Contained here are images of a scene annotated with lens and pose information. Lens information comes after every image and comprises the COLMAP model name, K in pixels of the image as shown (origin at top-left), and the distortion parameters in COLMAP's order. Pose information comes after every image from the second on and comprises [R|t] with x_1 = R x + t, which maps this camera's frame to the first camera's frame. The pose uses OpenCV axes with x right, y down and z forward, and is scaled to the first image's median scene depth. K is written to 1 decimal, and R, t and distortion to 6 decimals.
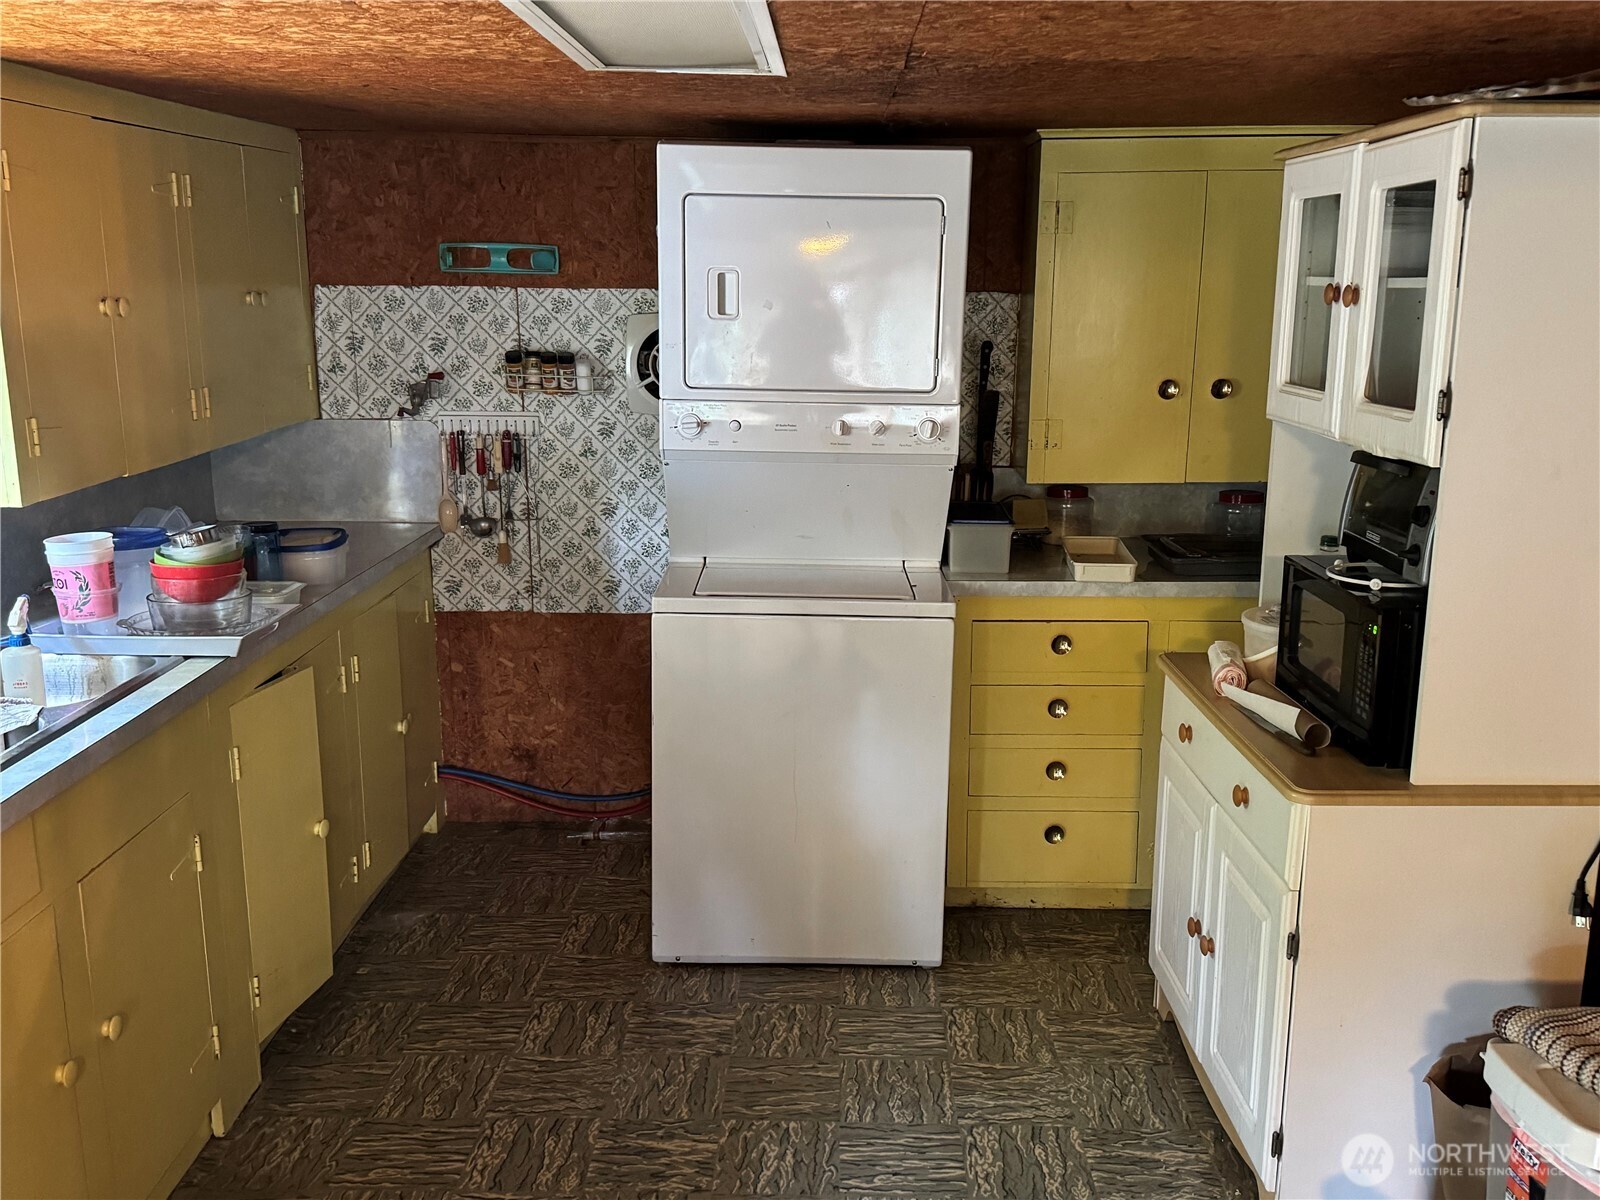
lens RADIAL K [[1438.8, 0, 800.0], [0, 1438.8, 600.0], [0, 0, 1]] dist [0.153678, -0.283996]
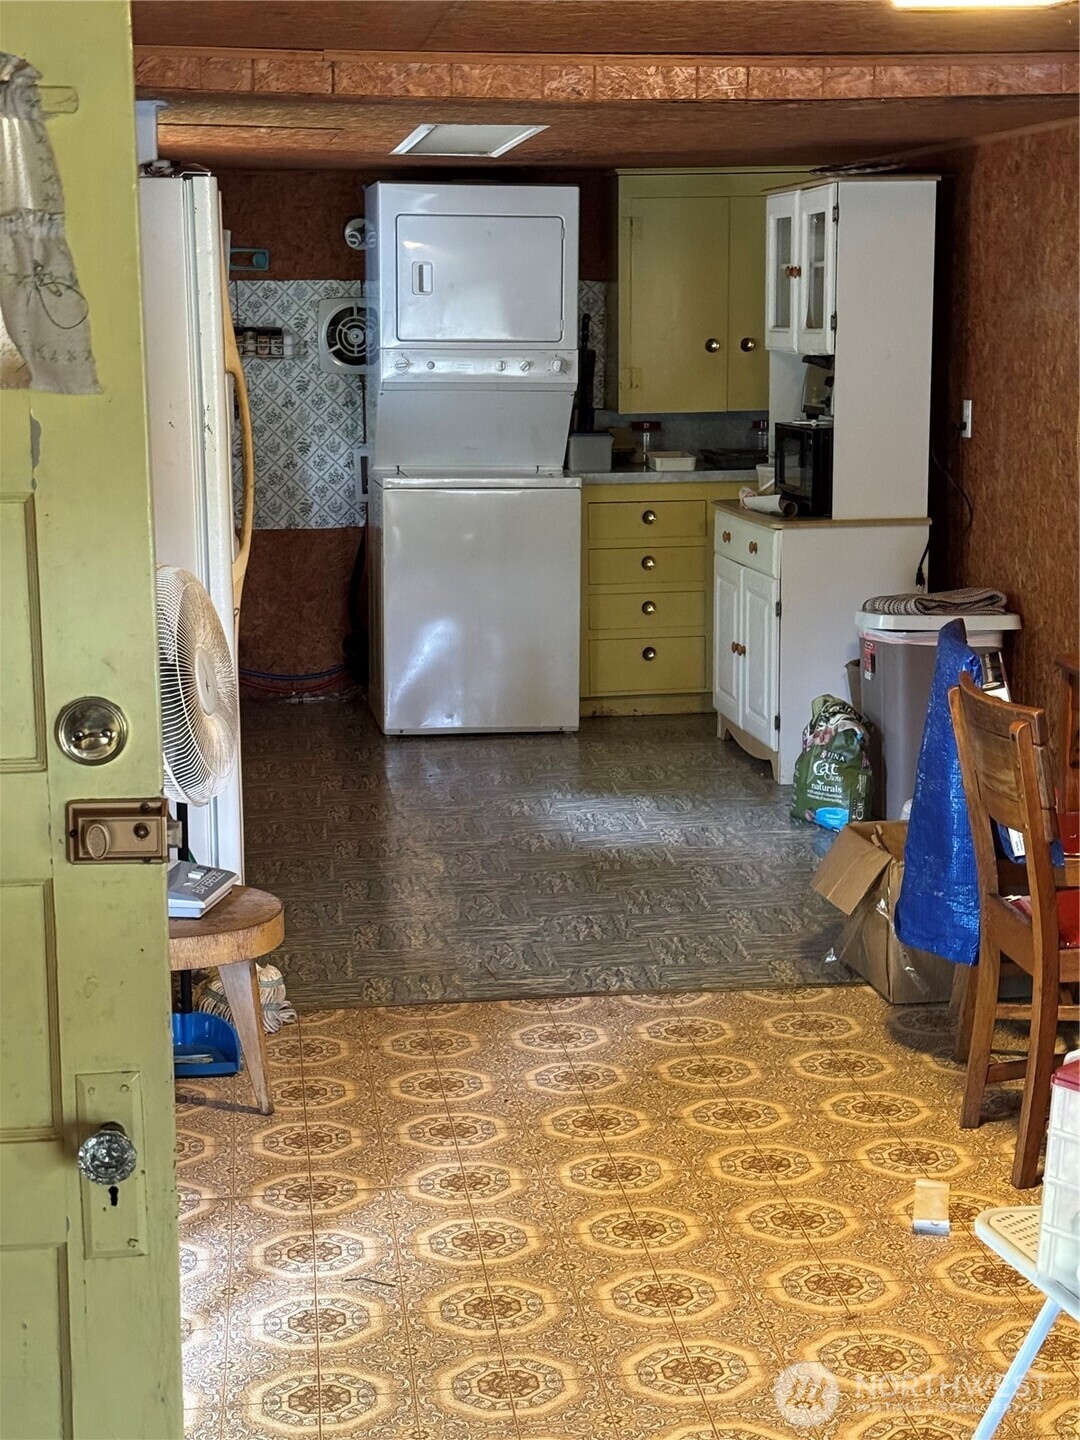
lens RADIAL K [[2386.2, 0, 540.0], [0, 2386.2, 720.0], [0, 0, 1]] dist [0.115225, -0.071611]
pose [[0.987969, -0.035050, 0.150629, -0.270415], [0.042609, 0.997974, -0.047249, 0.312257], [-0.148668, 0.053099, 0.987461, -1.228551]]
